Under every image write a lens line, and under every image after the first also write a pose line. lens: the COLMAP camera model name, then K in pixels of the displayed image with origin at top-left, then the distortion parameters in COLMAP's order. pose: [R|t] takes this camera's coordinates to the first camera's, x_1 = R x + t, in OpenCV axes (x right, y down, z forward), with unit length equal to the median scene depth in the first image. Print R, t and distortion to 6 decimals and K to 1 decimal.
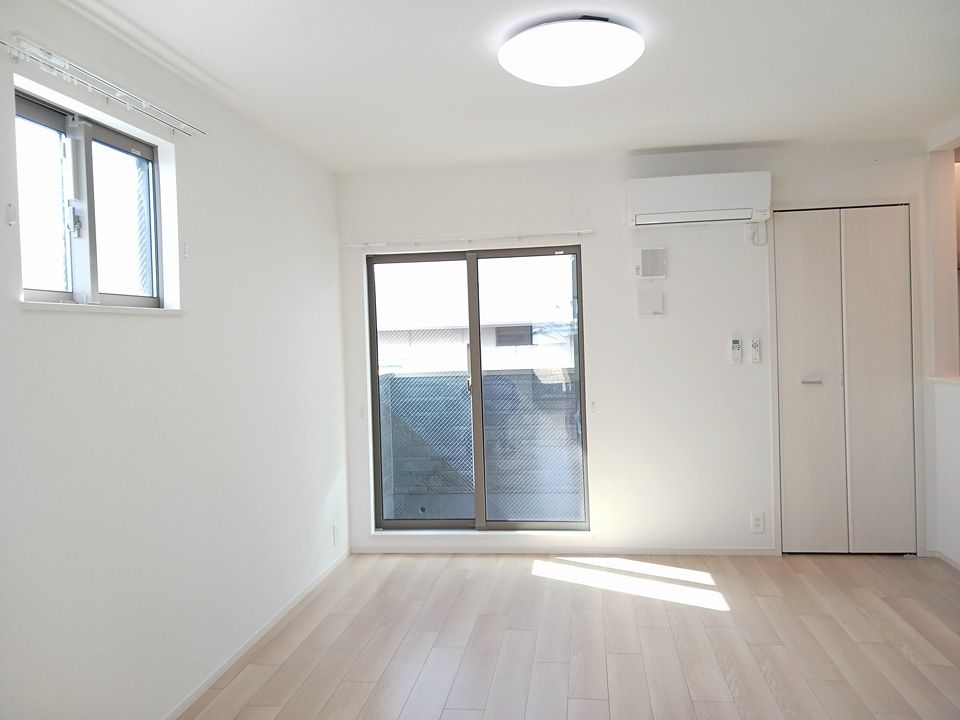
lens RADIAL K [[750.1, 0, 480.0], [0, 750.1, 360.0], [0, 0, 1]] dist [0.005895, 0.000265]
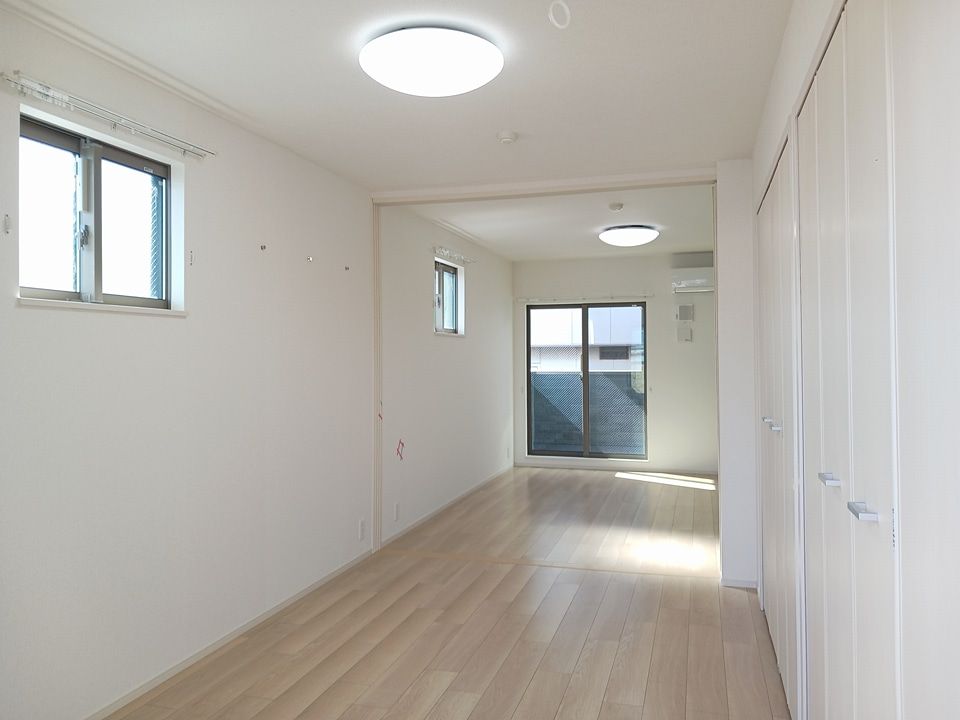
lens RADIAL K [[750.1, 0, 480.0], [0, 750.1, 360.0], [0, 0, 1]] dist [0.005895, 0.000265]
pose [[0.989016, 0.025319, -0.145621, 0.006018], [-0.029007, 0.999309, -0.023258, 0.042044], [0.144932, 0.027227, 0.989067, -0.835200]]
